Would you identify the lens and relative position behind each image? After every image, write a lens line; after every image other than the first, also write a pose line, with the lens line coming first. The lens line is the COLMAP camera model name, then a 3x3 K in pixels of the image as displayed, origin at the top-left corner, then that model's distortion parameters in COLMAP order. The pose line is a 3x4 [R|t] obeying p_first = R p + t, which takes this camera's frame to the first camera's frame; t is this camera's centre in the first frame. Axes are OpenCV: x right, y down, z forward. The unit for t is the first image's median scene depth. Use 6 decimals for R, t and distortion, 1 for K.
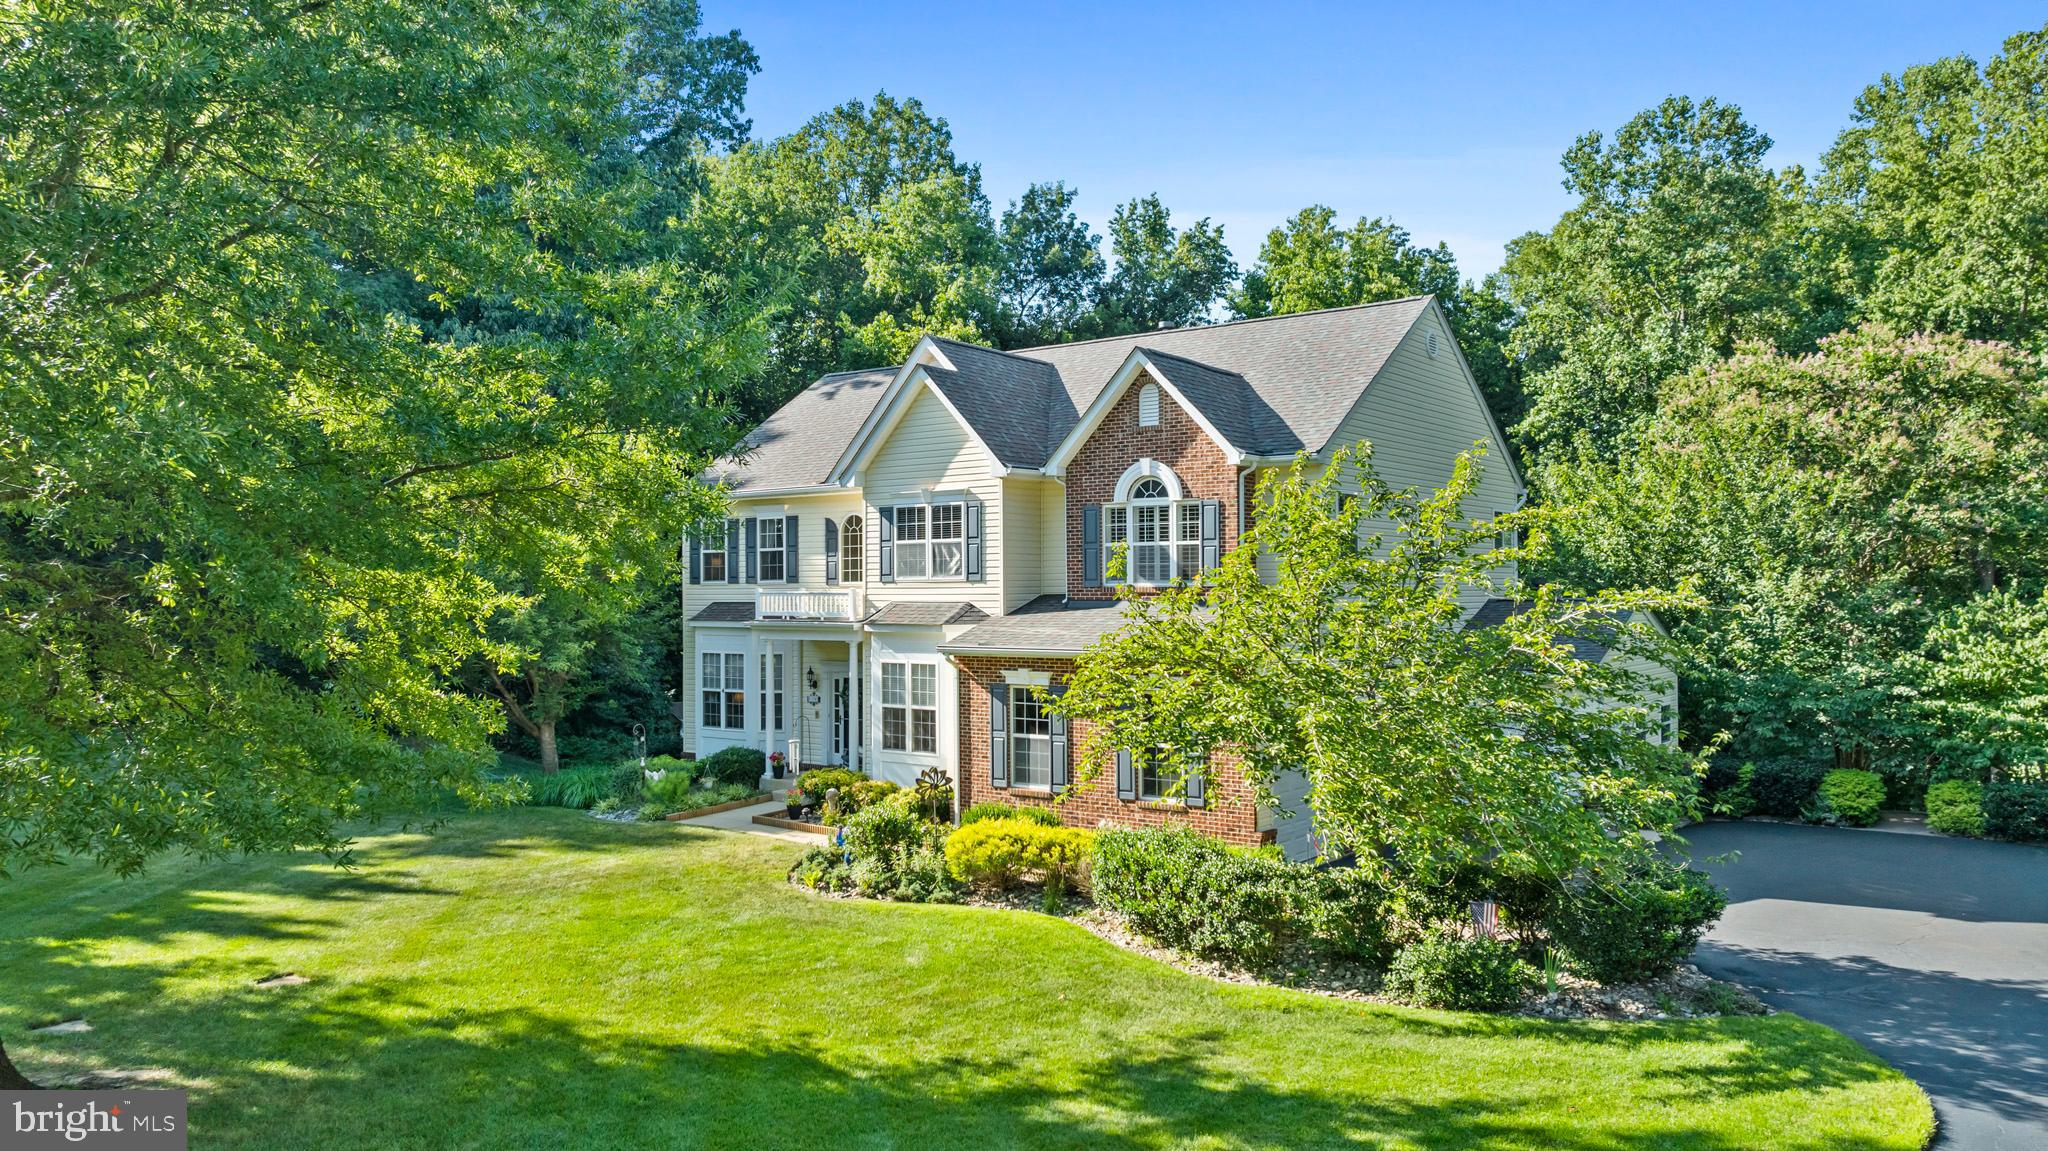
lens RADIAL K [[1470.1, 0, 1024.0], [0, 1470.1, 575.5], [0, 0, 1]] dist [0.001359, 0.002372]
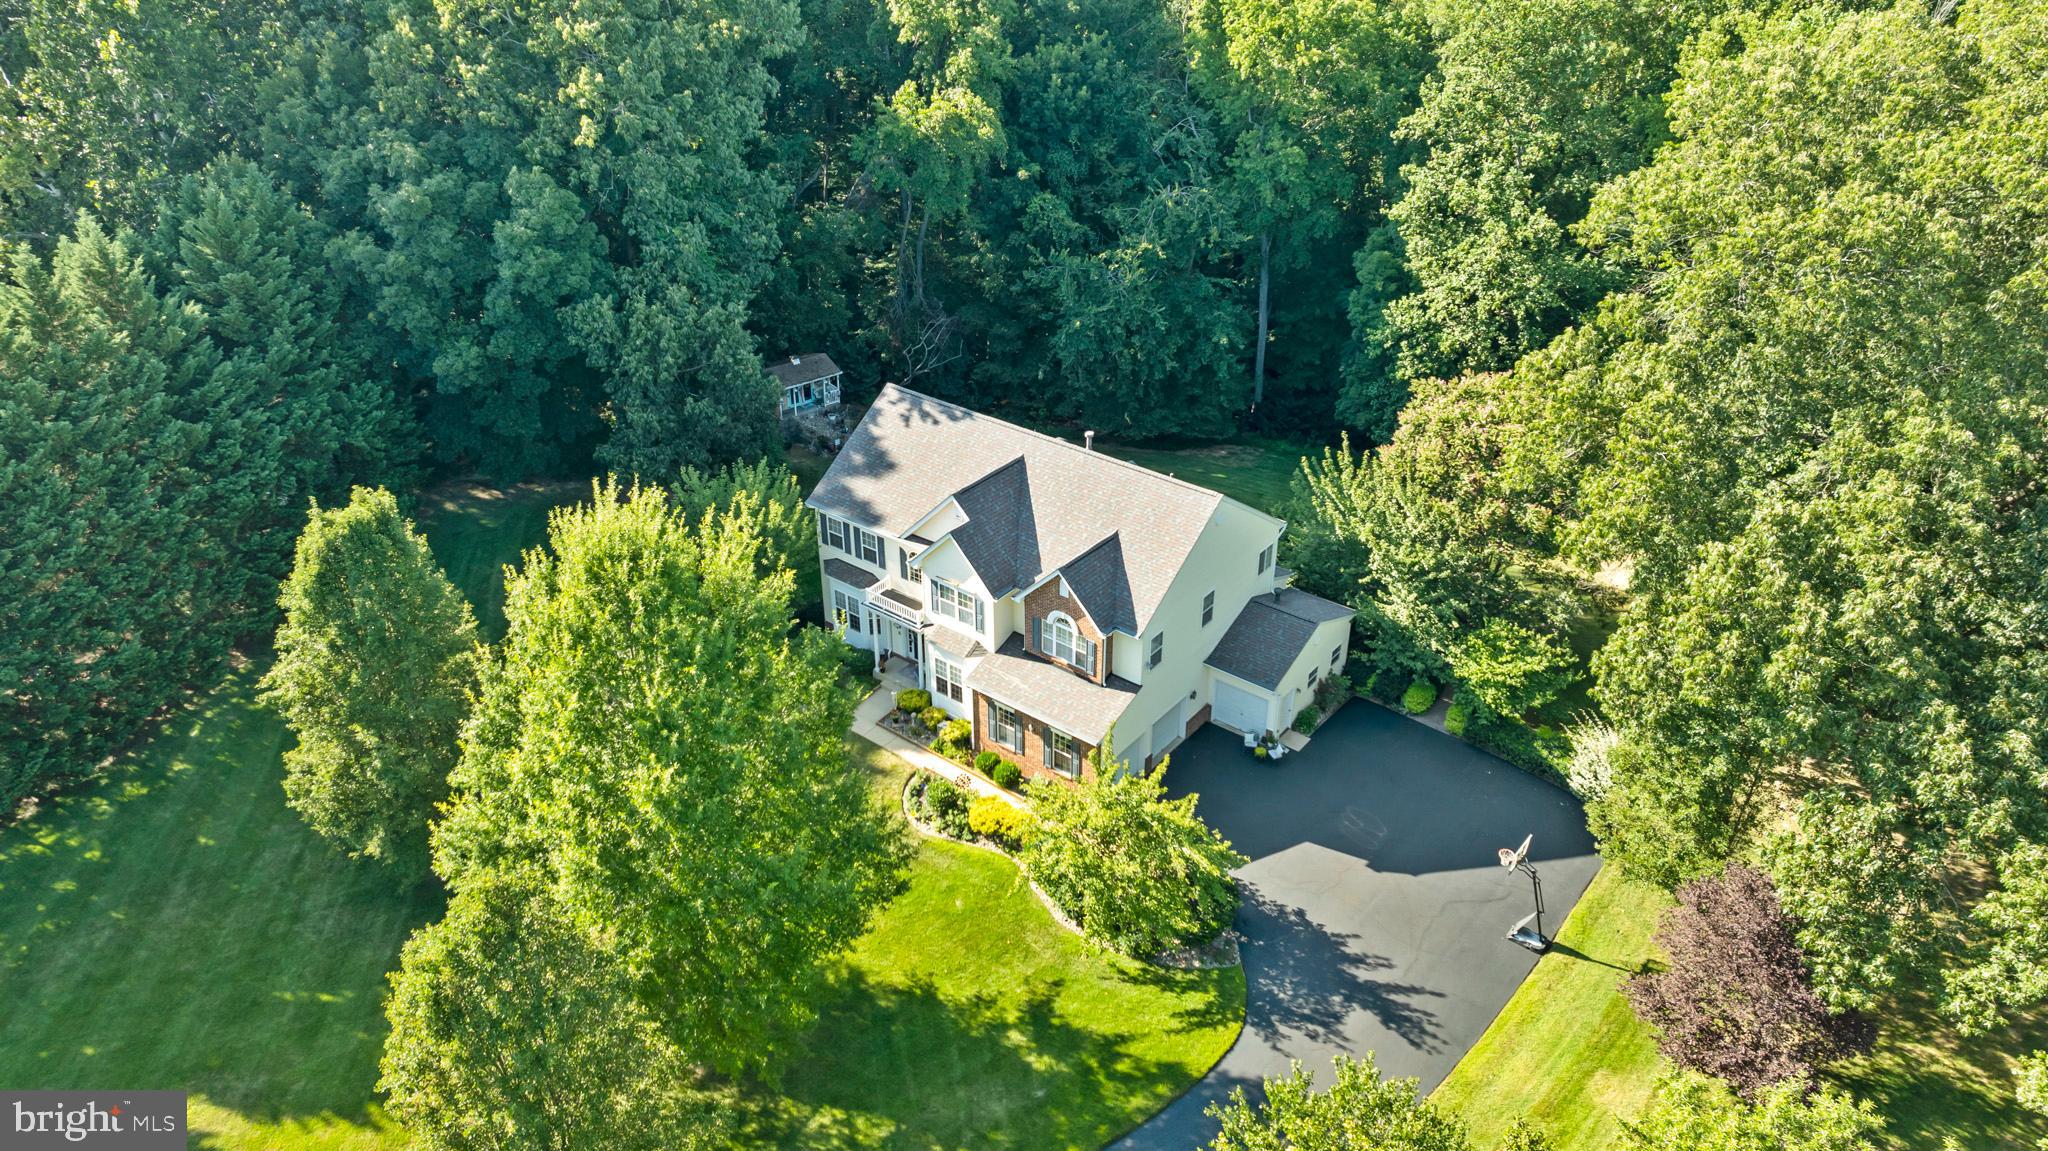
lens RADIAL K [[1444.1, 0, 984.8], [0, 1444.1, 573.5], [0, 0, 1]] dist [-0.007580, -0.001256]
pose [[0.999512, 0.003128, -0.031067, 0.033841], [0.013960, 0.845213, 0.534247, -1.122022], [0.027929, -0.534420, 0.844757, -0.633785]]
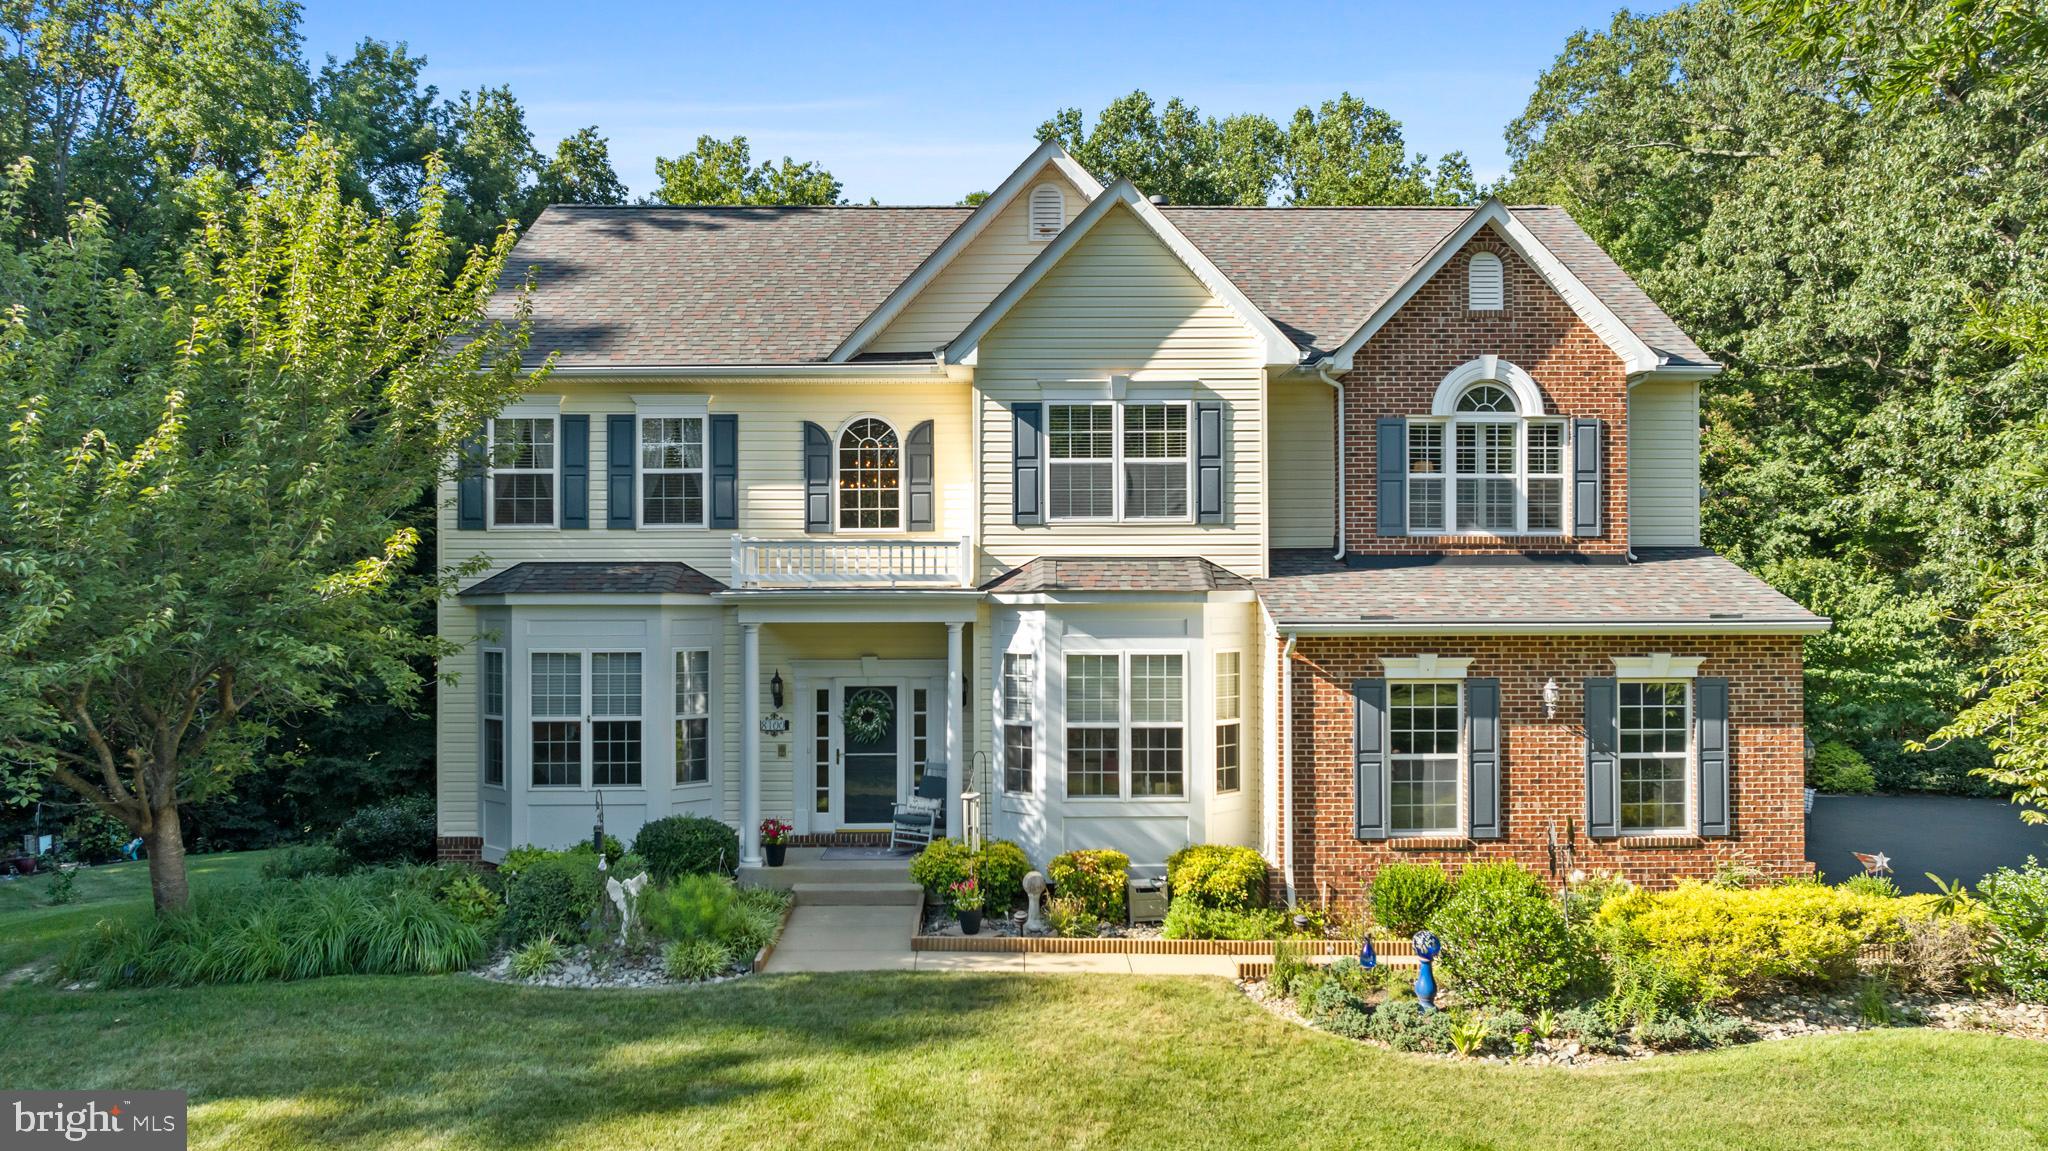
lens RADIAL K [[1469.1, 0, 1024.0], [0, 1469.1, 575.5], [0, 0, 1]] dist [-0.011964, -0.003027]
pose [[0.786631, 0.010865, 0.617327, -0.493664], [-0.007539, 0.999940, -0.007992, 0.031858], [-0.617377, 0.001633, 0.786666, 0.540218]]
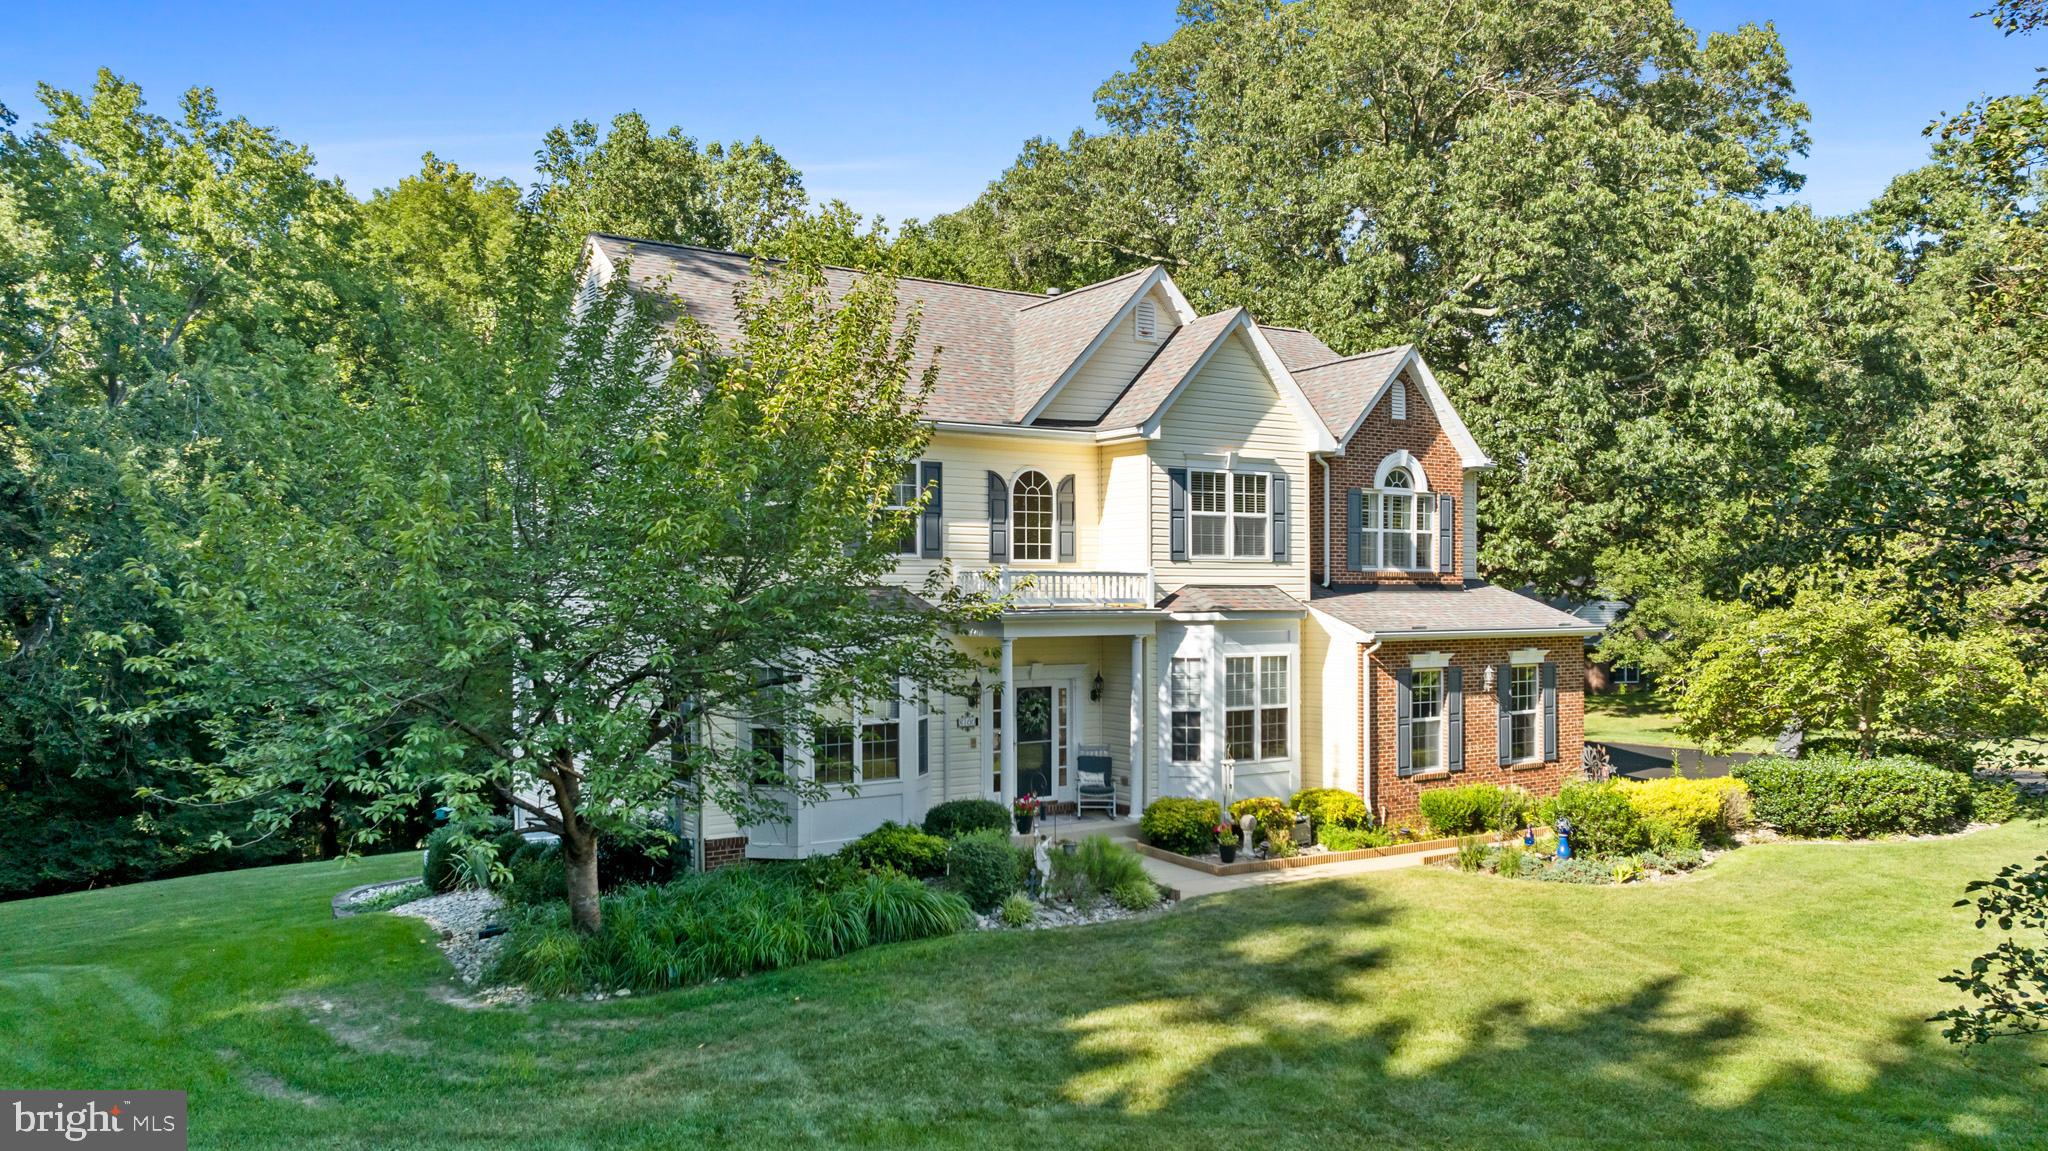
lens RADIAL K [[1469.1, 0, 1024.0], [0, 1469.1, 575.5], [0, 0, 1]] dist [-0.011964, -0.003027]
pose [[0.319680, 0.017612, 0.947362, -0.931038], [-0.008701, 0.999840, -0.015652, 0.027376], [-0.947486, -0.003239, 0.319782, 0.855931]]
